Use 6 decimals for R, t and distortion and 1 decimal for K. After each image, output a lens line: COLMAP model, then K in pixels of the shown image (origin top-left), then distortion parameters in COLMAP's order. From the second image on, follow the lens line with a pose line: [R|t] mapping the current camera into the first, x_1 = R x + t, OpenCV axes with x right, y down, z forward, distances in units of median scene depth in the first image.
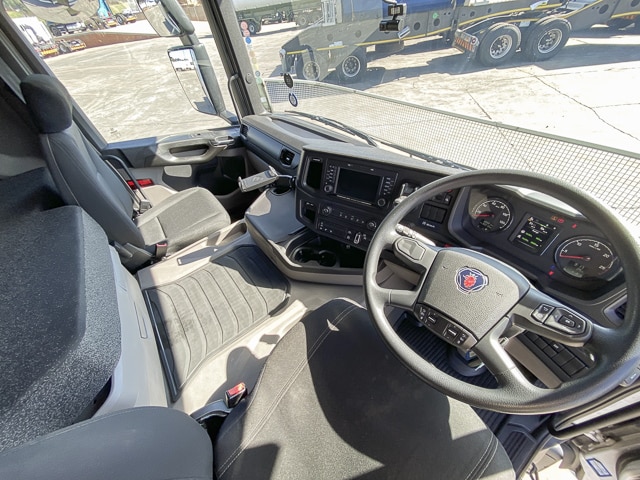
lens RADIAL K [[257.9, 0, 319.7], [0, 257.9, 241.1], [0, 0, 1]] dist [0.002828, -0.000755]
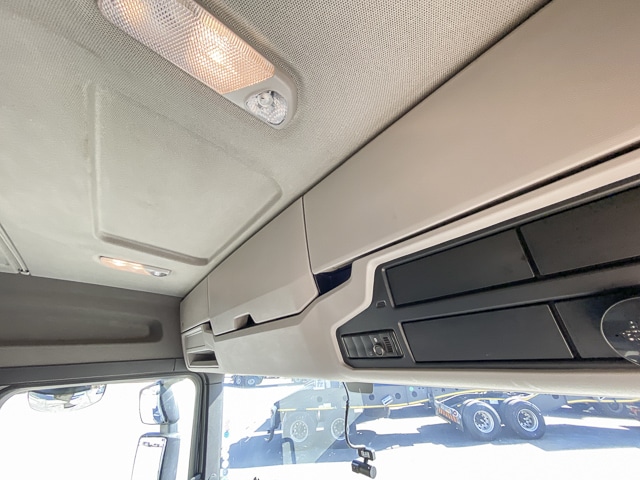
lens RADIAL K [[257.9, 0, 318.4], [0, 257.9, 241.2], [0, 0, 1]] dist [0.002828, -0.000755]
pose [[0.997435, 0.069407, -0.017476, 0.034972], [-0.041917, 0.368555, -0.928660, -0.125619], [-0.058014, 0.927011, 0.370519, -0.063344]]
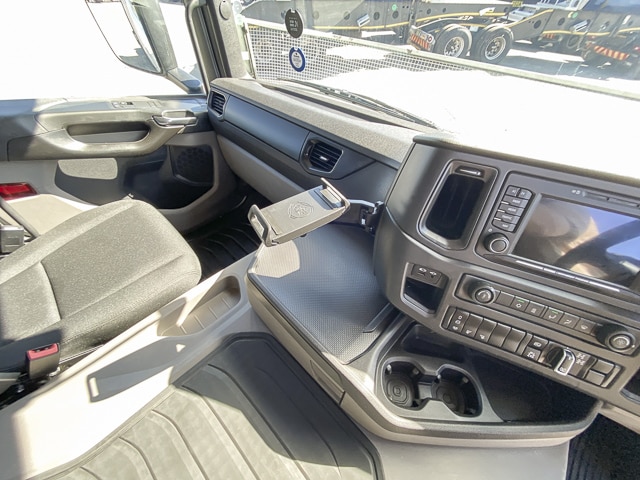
lens RADIAL K [[257.9, 0, 314.9], [0, 257.9, 240.7], [0, 0, 1]] dist [0.002828, -0.000755]
pose [[0.982528, -0.016912, 0.185344, -0.182518], [0.011917, 0.999536, 0.028033, -0.127199], [-0.185732, -0.025334, 0.982274, 0.368253]]
